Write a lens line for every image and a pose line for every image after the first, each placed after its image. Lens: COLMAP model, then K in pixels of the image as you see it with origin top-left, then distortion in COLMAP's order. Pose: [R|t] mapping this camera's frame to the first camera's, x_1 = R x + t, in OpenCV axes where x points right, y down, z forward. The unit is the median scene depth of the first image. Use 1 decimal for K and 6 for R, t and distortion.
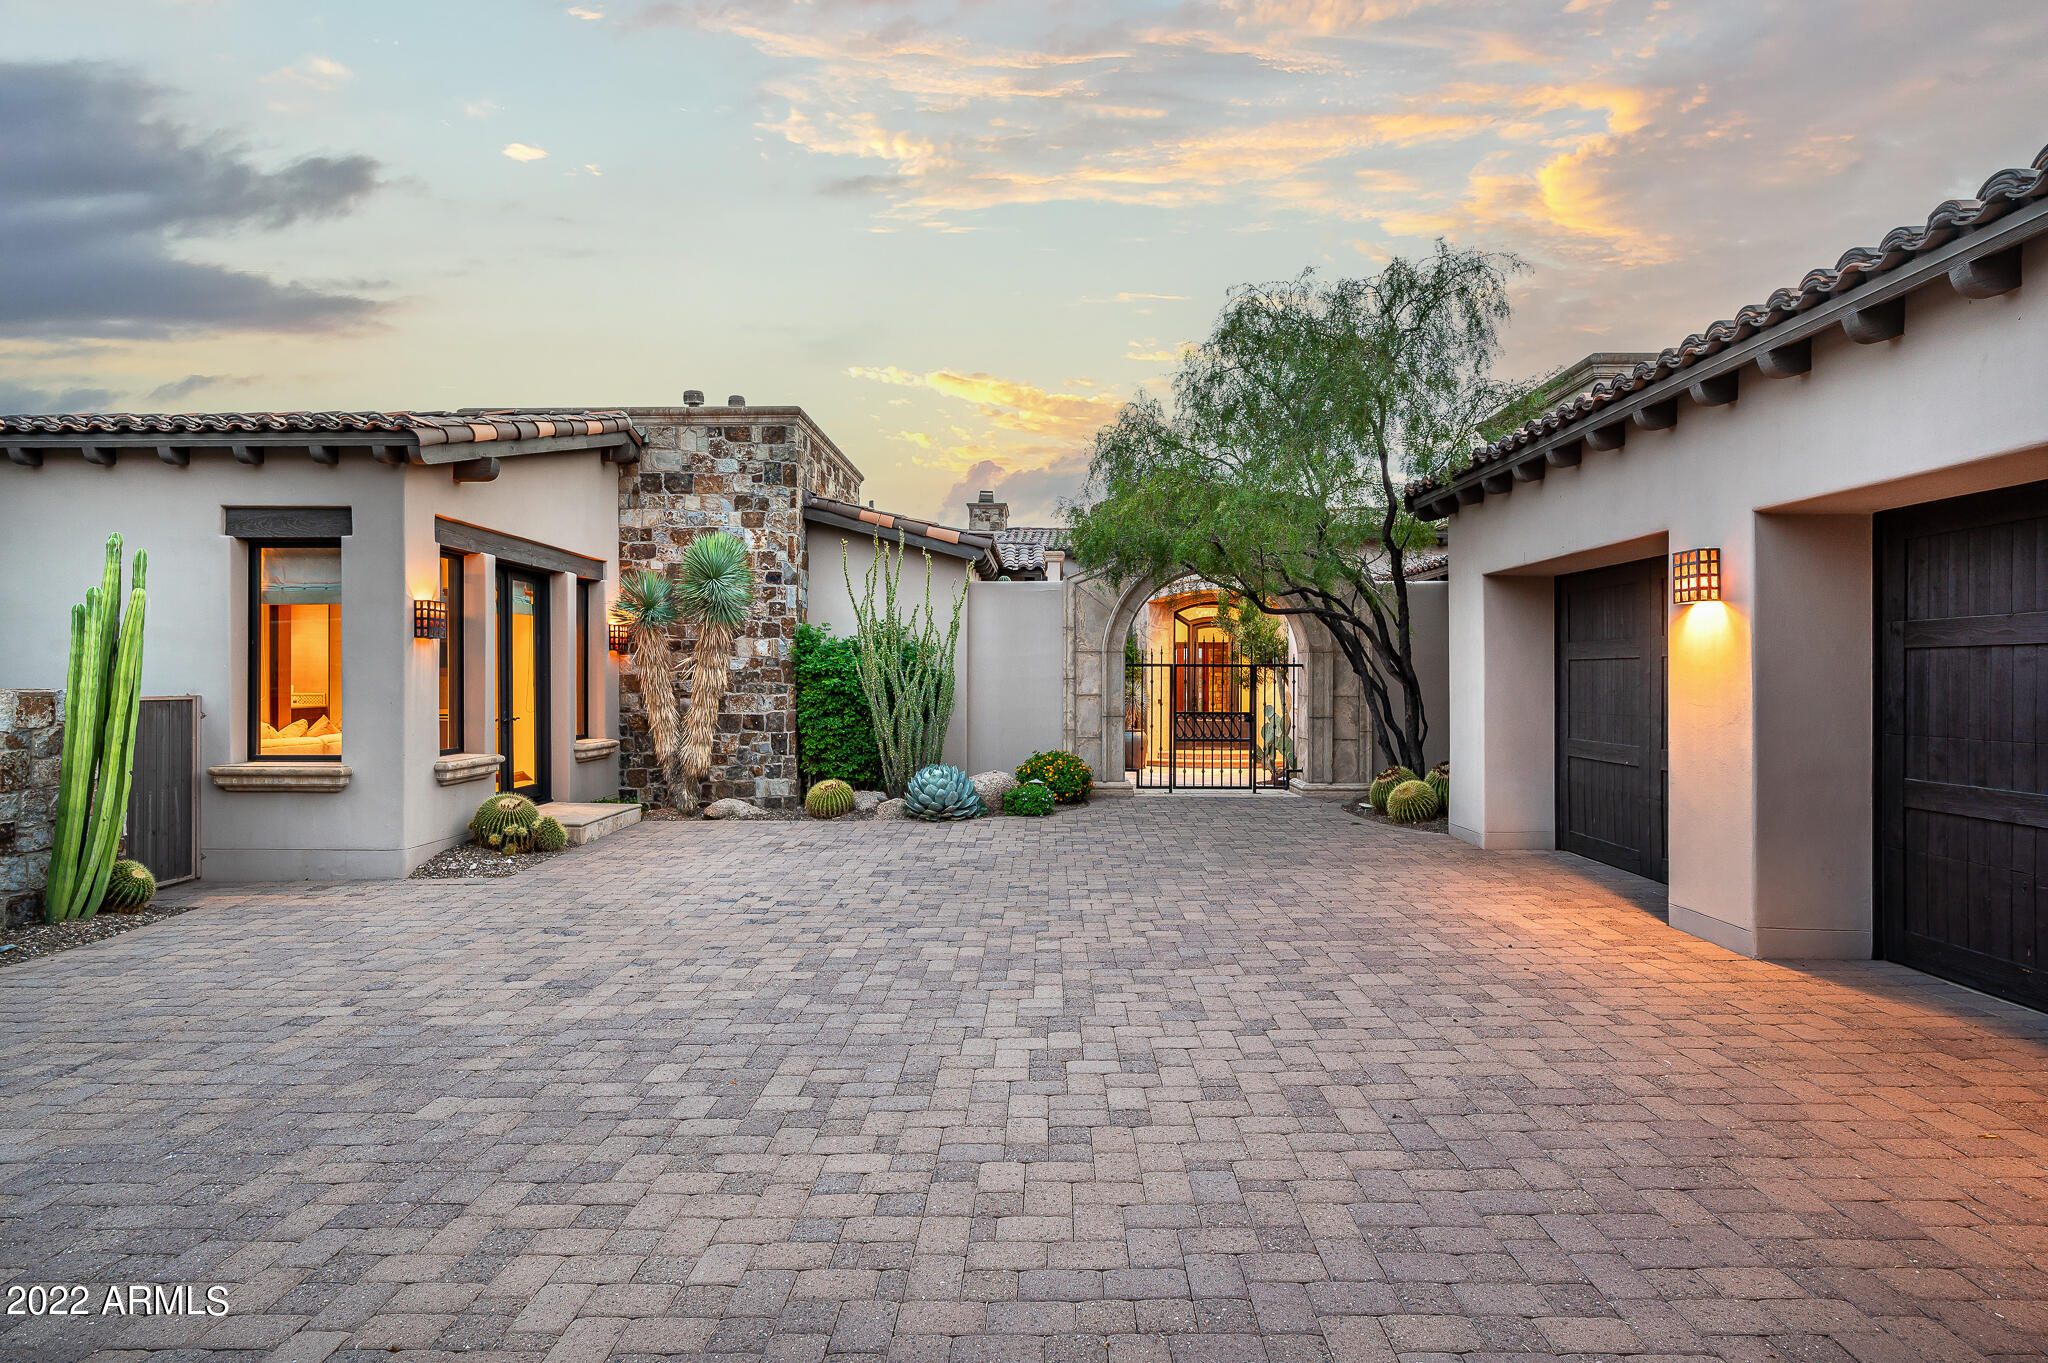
lens RADIAL K [[1080.4, 0, 1025.7], [0, 1080.4, 684.6], [0, 0, 1]] dist [0.002767, 0.000561]
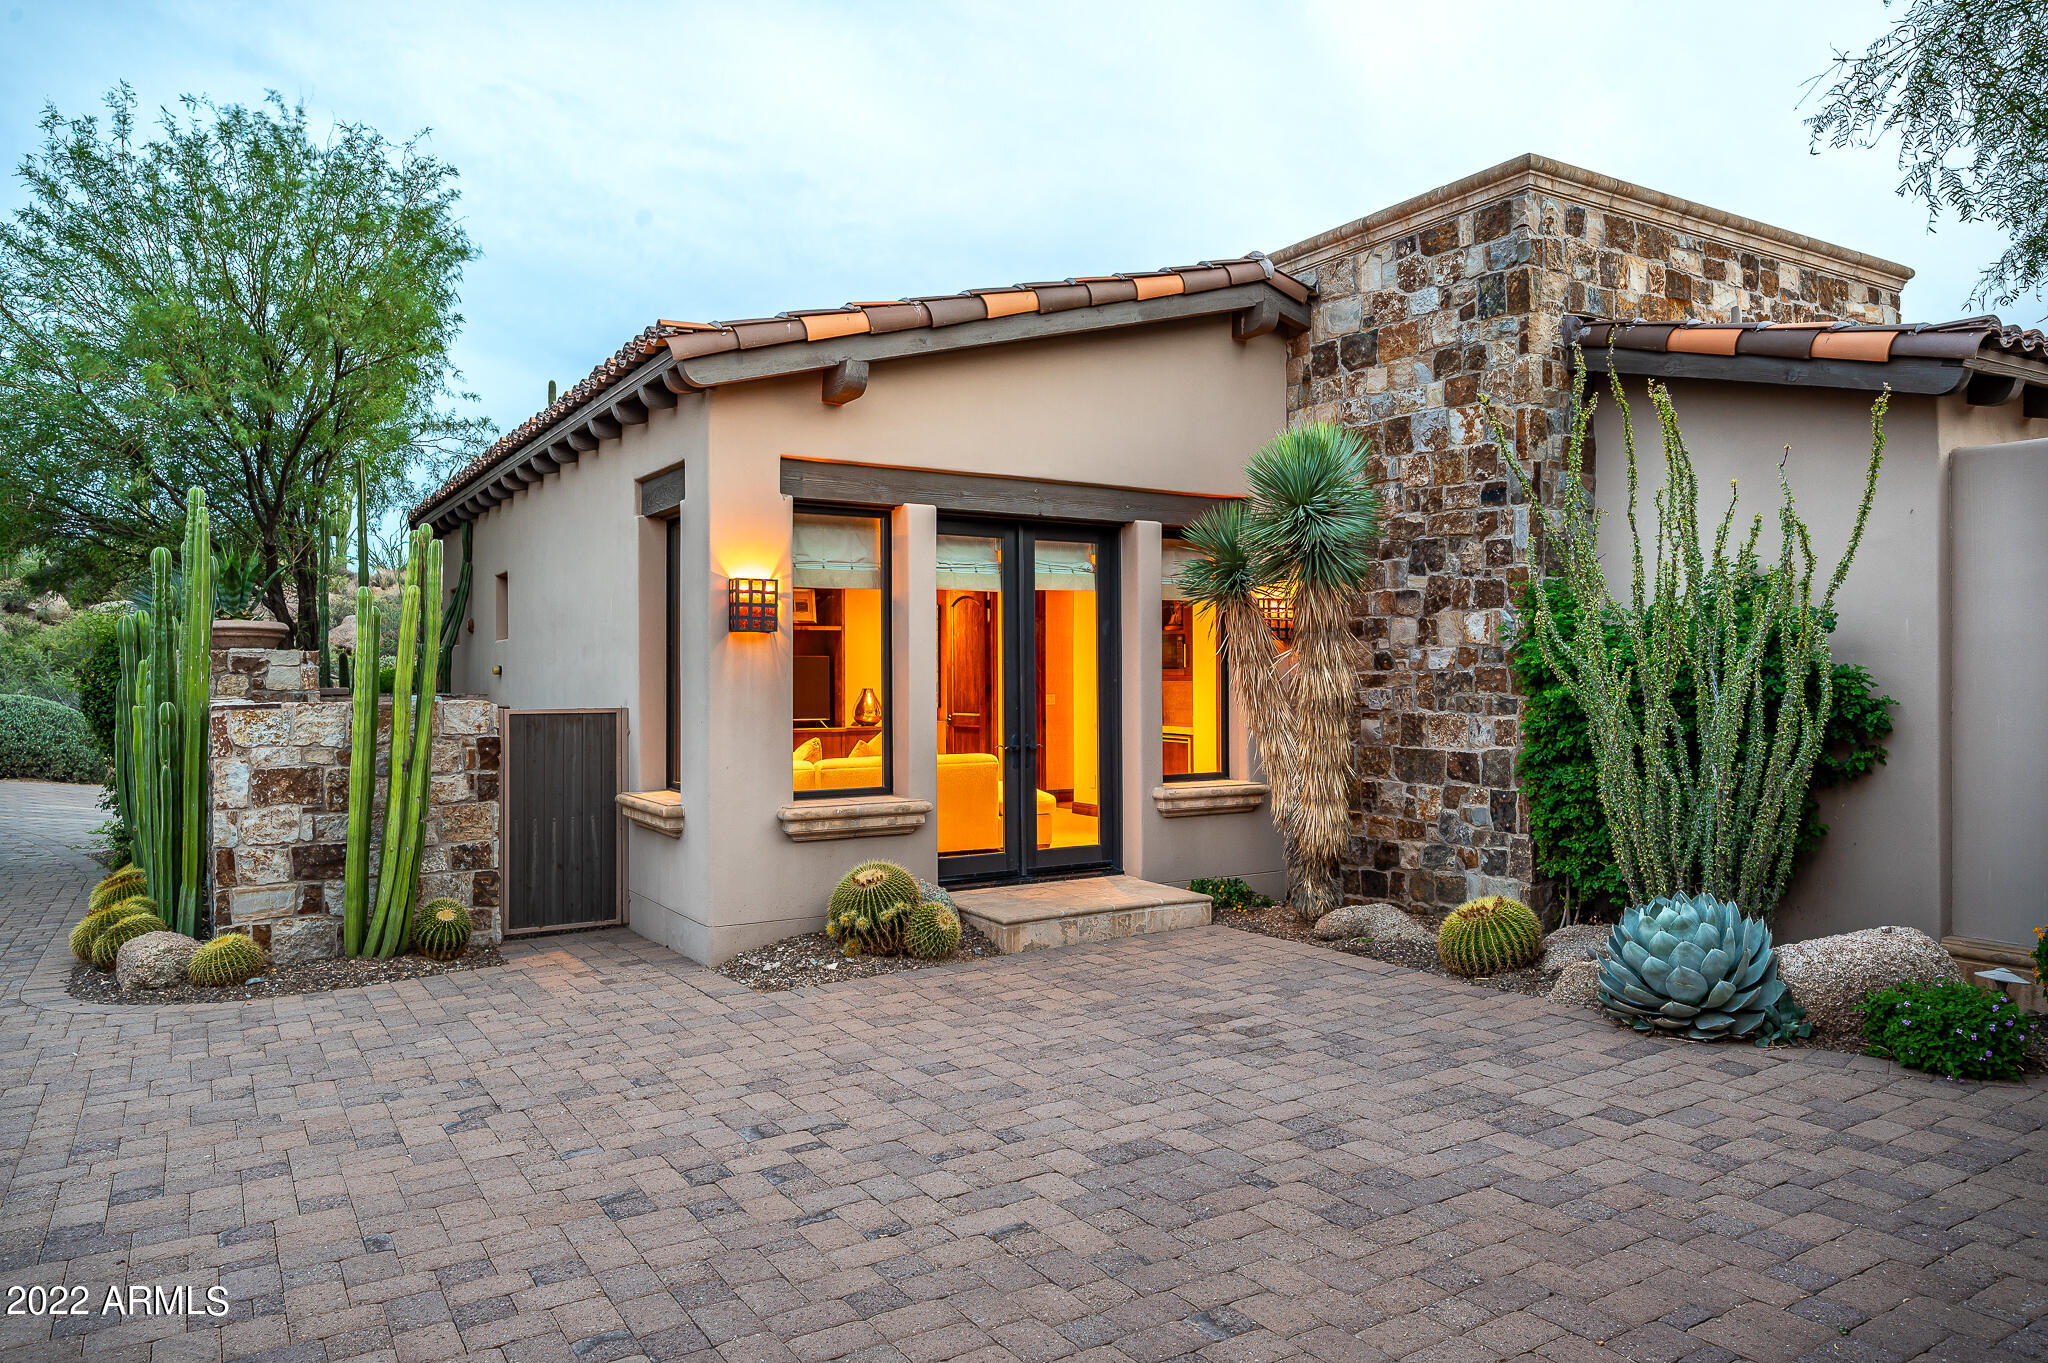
lens RADIAL K [[1361.9, 0, 1023.7], [0, 1361.9, 680.2], [0, 0, 1]] dist [-0.003666, -0.001215]
pose [[0.551072, -0.001069, -0.834457, 0.193372], [-0.001376, 0.999997, -0.002190, -0.006453], [0.834457, 0.002355, 0.551069, 0.444221]]
